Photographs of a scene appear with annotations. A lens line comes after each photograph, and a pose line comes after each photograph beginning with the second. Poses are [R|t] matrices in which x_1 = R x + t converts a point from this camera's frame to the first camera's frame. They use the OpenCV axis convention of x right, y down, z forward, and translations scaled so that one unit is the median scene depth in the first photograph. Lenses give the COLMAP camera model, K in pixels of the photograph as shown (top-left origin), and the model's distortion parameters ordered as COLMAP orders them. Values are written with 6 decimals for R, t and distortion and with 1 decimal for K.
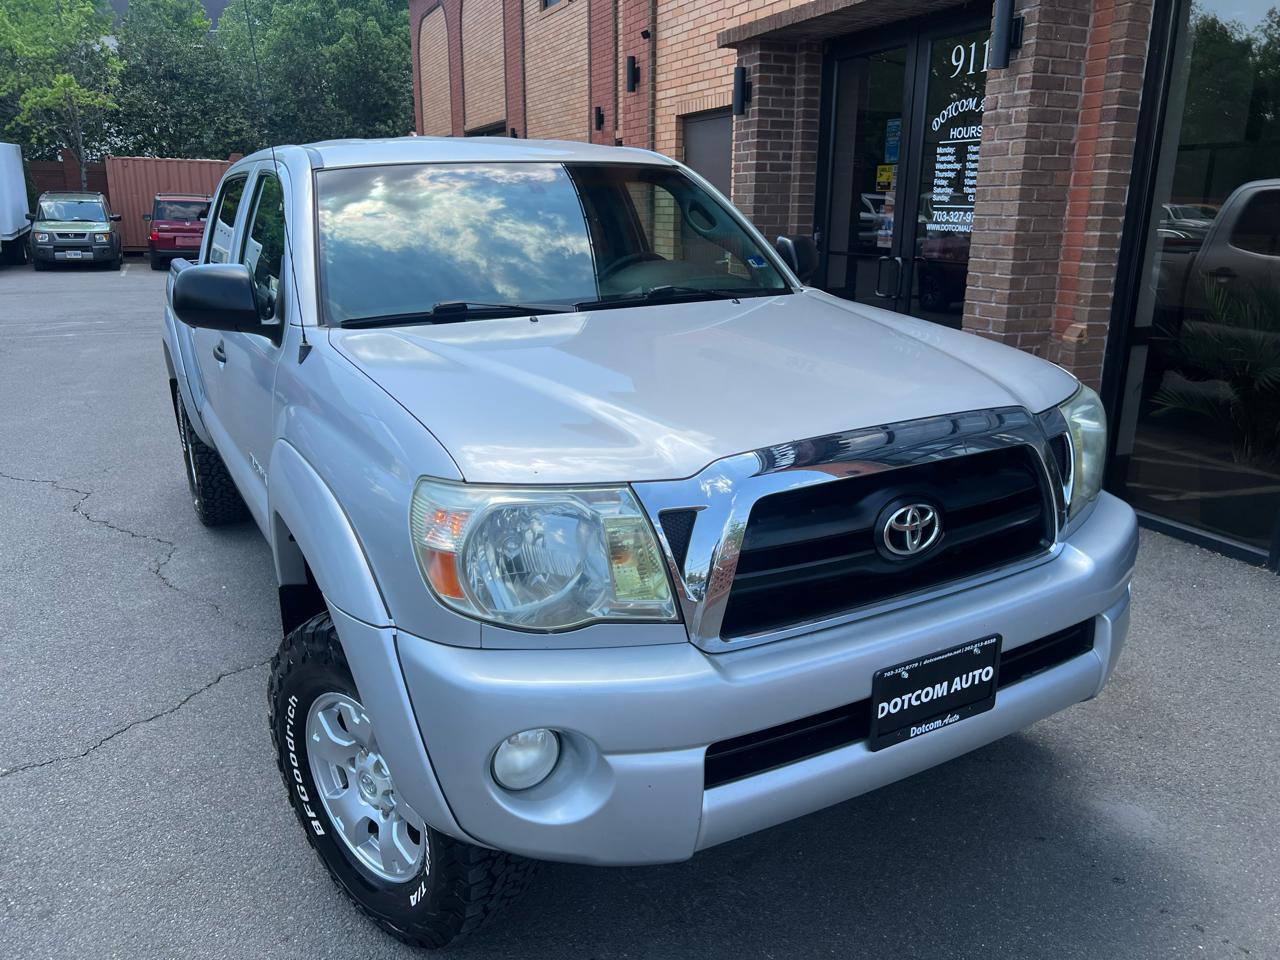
lens RADIAL K [[966.6, 0, 640.1], [0, 966.6, 482.6], [0, 0, 1]] dist [0.045307, -0.052480]
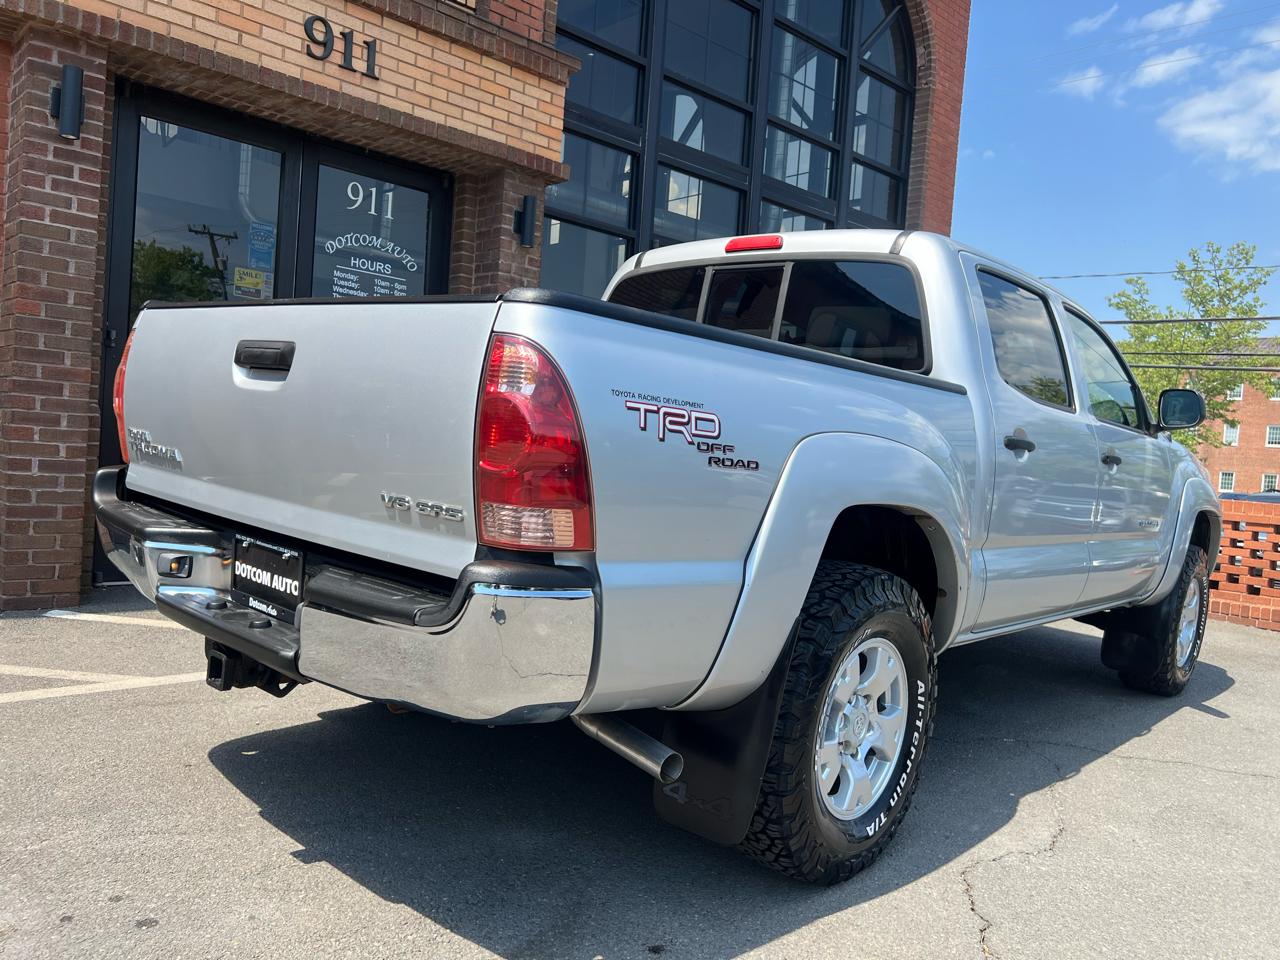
lens RADIAL K [[966.6, 0, 640.1], [0, 966.6, 482.6], [0, 0, 1]] dist [0.045307, -0.052480]
pose [[-0.325778, -0.060151, 0.943531, -0.896199], [0.186574, 0.974259, 0.126529, -0.237355], [-0.926854, 0.217258, -0.306170, 1.263952]]
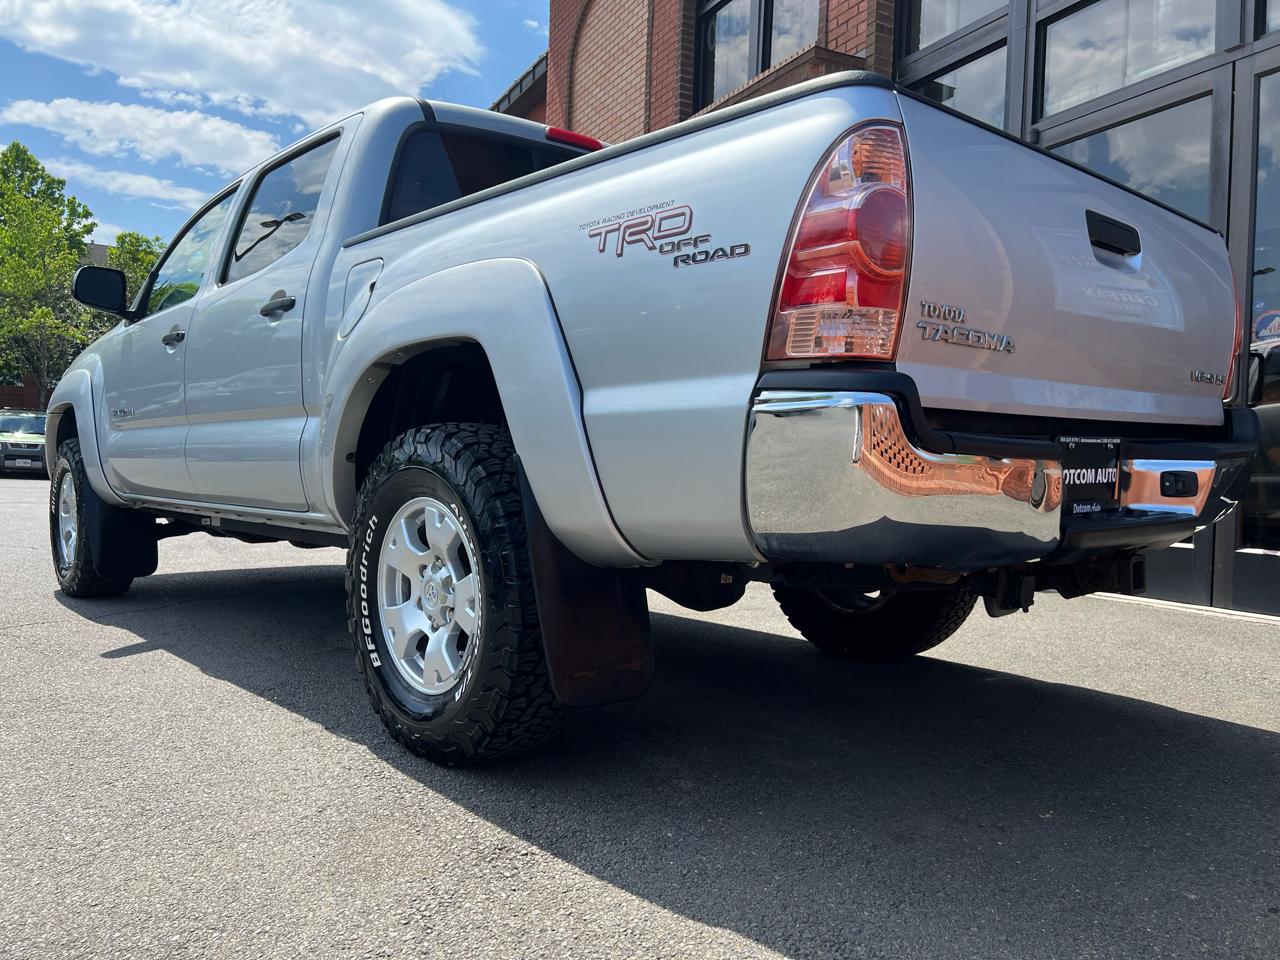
lens RADIAL K [[965.4, 0, 635.3], [0, 965.4, 481.1], [0, 0, 1]] dist [0.045848, -0.050321]
pose [[0.997599, 0.029431, 0.062695, 0.061832], [-0.011792, 0.964182, -0.264978, 0.276991], [-0.068248, 0.263603, 0.962214, -0.254312]]
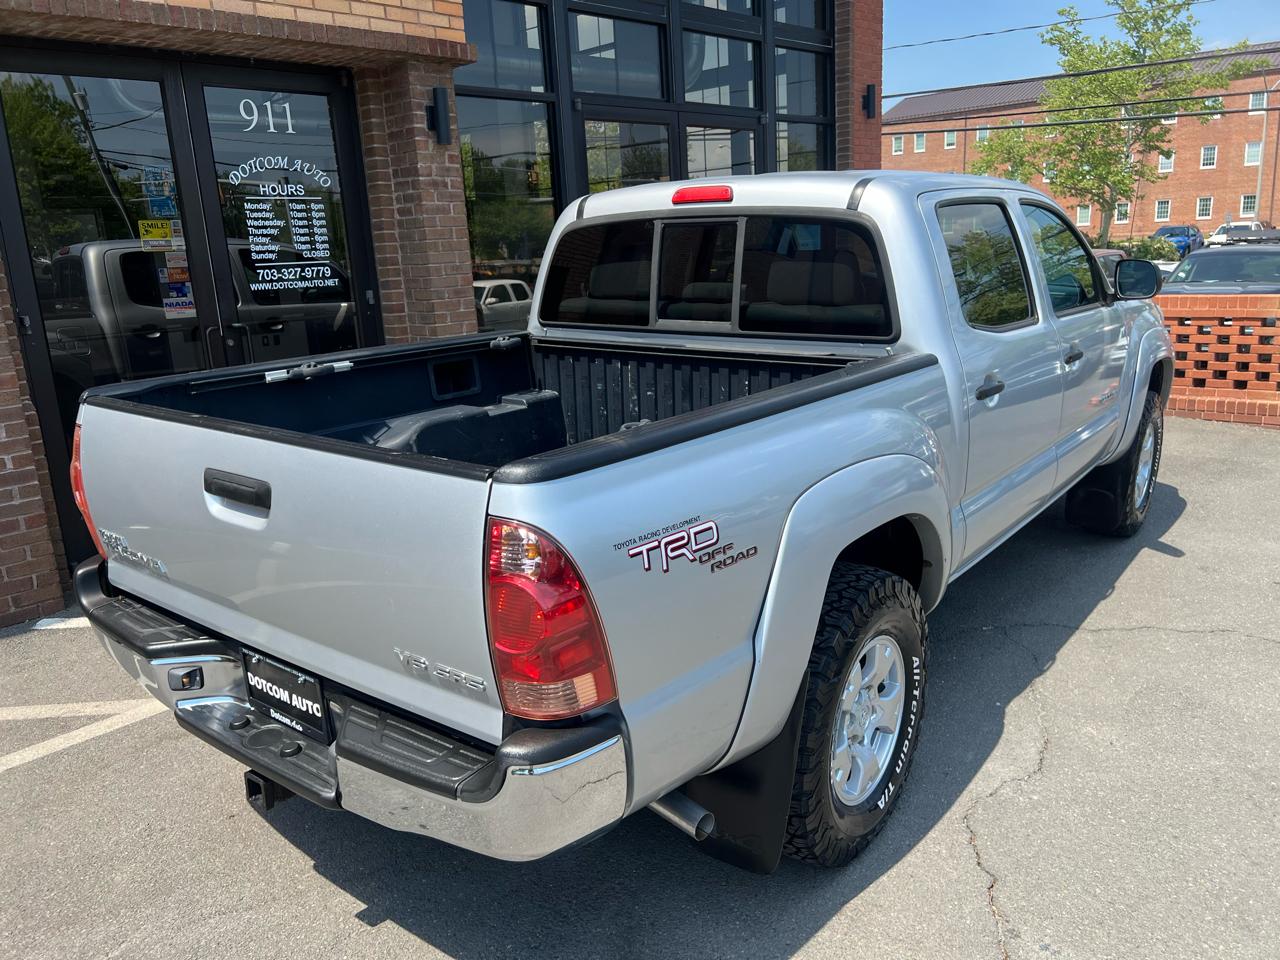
lens RADIAL K [[966.6, 0, 640.1], [0, 966.6, 482.6], [0, 0, 1]] dist [0.045307, -0.052480]
pose [[-0.388740, -0.205547, 0.898127, -0.872807], [0.299548, 0.893643, 0.334176, -0.360653], [-0.871293, 0.398940, -0.285824, 1.241394]]
